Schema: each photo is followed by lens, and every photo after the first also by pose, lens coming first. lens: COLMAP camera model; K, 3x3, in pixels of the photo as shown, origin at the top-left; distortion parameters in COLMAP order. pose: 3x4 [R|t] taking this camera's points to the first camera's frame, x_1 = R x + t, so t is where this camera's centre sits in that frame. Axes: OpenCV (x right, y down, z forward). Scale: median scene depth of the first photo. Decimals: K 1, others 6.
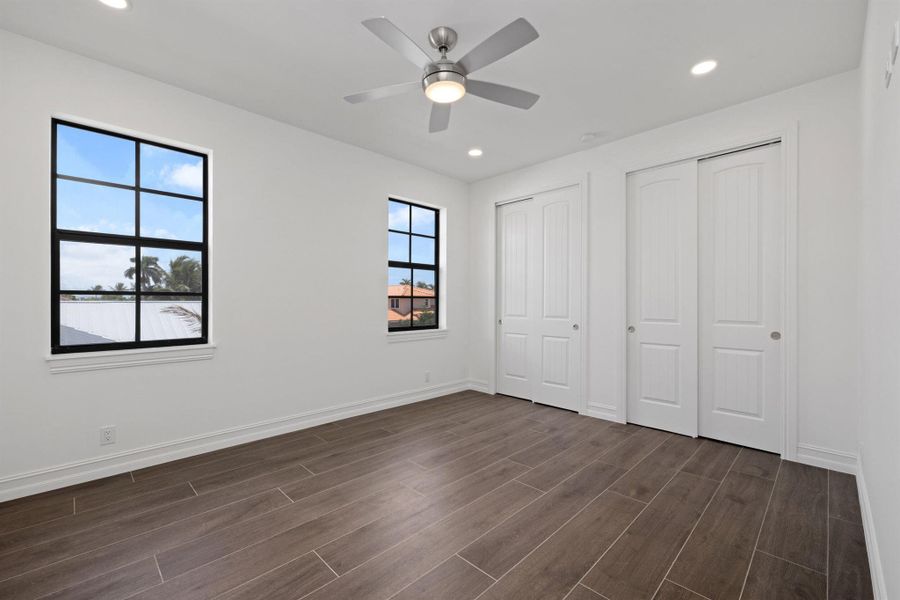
lens RADIAL K [[386.8, 0, 446.1], [0, 386.8, 301.1], [0, 0, 1]] dist [0.010403, 0.000239]
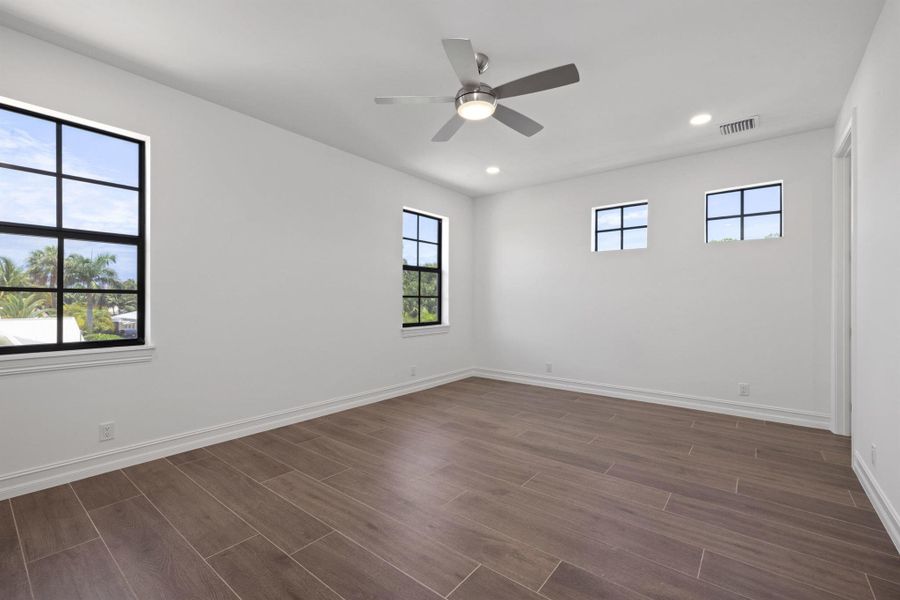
lens RADIAL K [[386.8, 0, 449.2], [0, 386.8, 297.7], [0, 0, 1]] dist [-0.000777, 0.000948]
pose [[0.992852, 0.005118, 0.119241, -0.139564], [-0.004244, 0.999962, -0.007577, 0.001008], [-0.119276, 0.007017, 0.992836, -0.132989]]
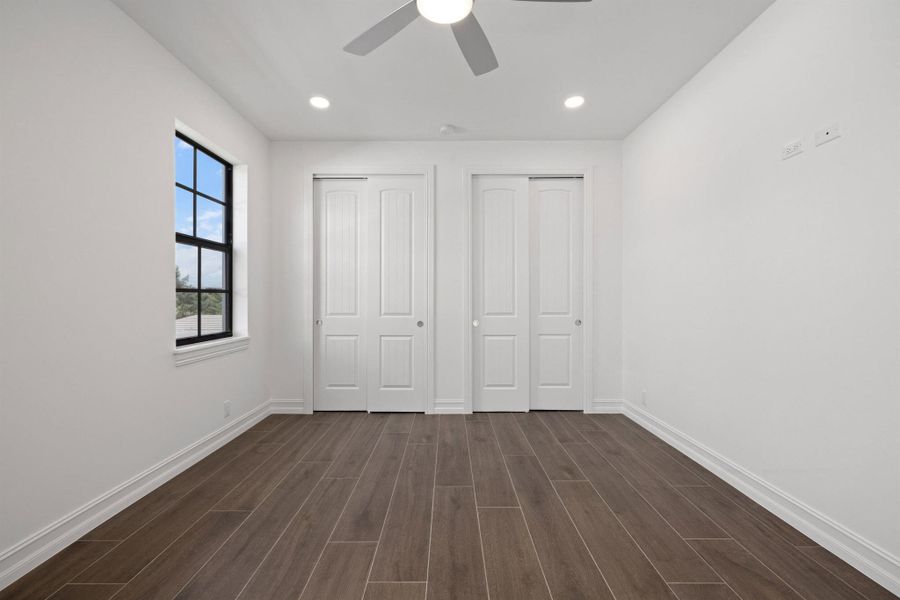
lens RADIAL K [[386.8, 0, 448.5], [0, 386.8, 297.3], [0, 0, 1]] dist [0.010403, 0.000239]
pose [[0.696689, -0.001665, 0.717372, -0.266952], [0.000820, 0.999999, 0.001525, 0.000244], [-0.717373, -0.000474, 0.696689, 0.253926]]
